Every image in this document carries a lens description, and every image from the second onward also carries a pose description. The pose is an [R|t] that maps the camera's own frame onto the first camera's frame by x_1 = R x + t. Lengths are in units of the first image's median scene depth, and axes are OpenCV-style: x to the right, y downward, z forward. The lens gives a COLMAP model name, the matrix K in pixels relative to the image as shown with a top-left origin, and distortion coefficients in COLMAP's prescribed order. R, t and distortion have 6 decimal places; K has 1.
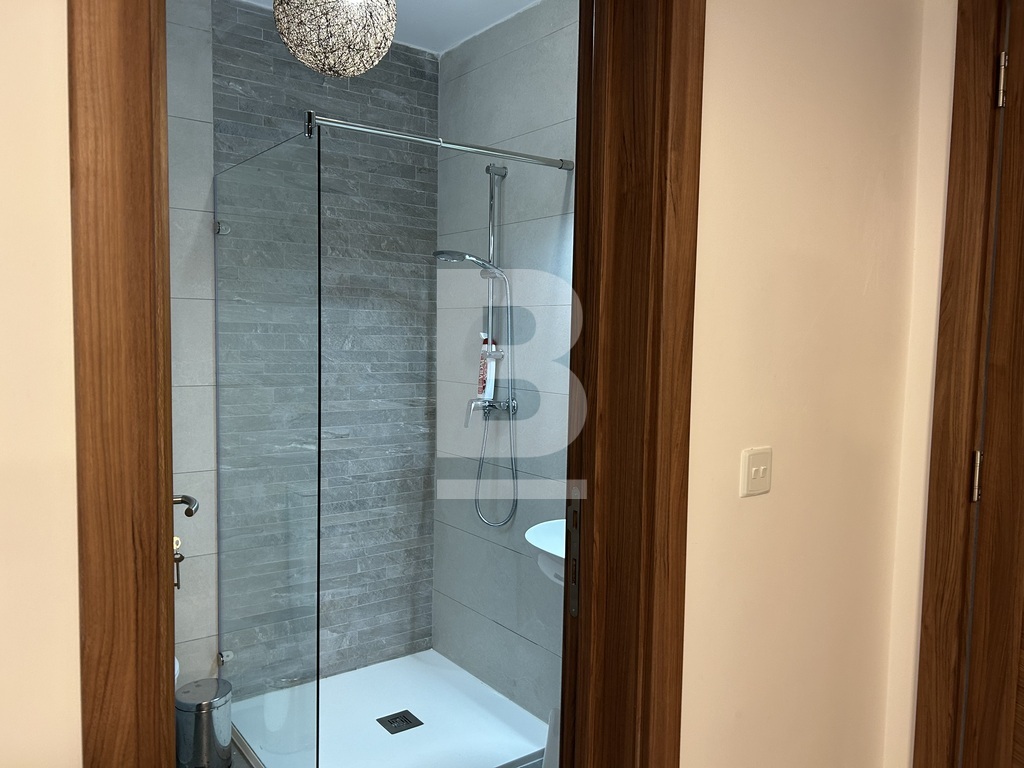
lens RADIAL K [[765.8, 0, 505.6], [0, 765.8, 380.9], [0, 0, 1]] dist [0.092608, -0.131021]
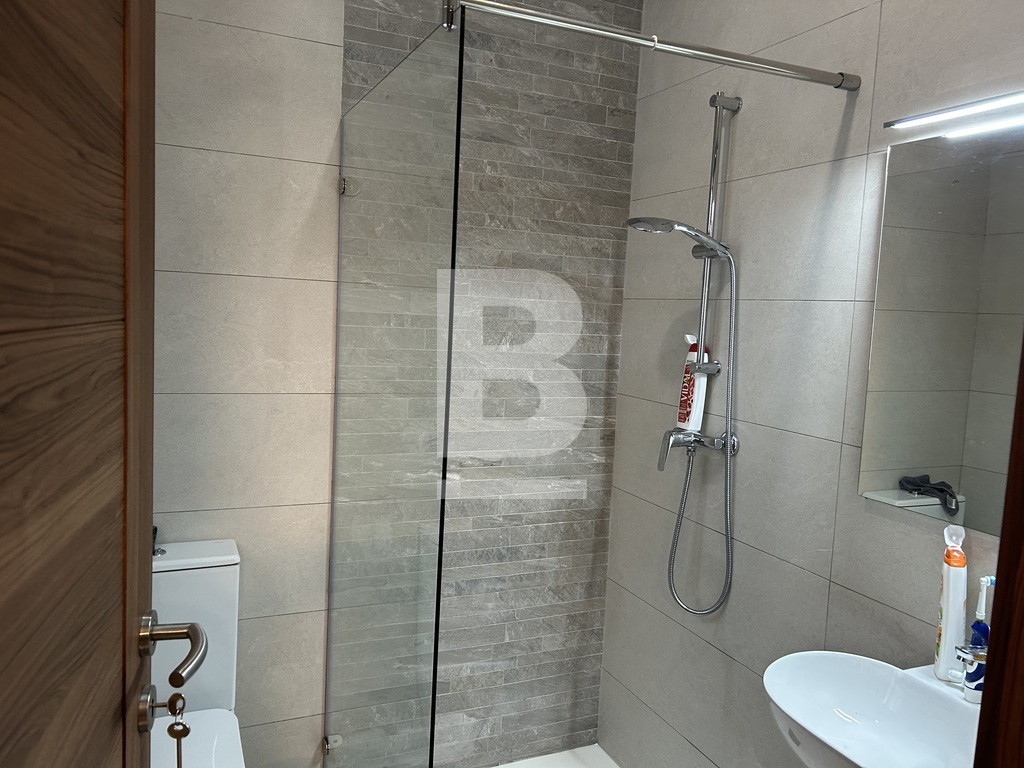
lens RADIAL K [[765.8, 0, 505.6], [0, 765.8, 380.9], [0, 0, 1]] dist [0.092608, -0.131021]
pose [[0.974923, 0.050576, -0.216720, -0.039636], [-0.046245, 0.998617, 0.025011, -0.030907], [0.217685, -0.014362, 0.975913, 0.266791]]
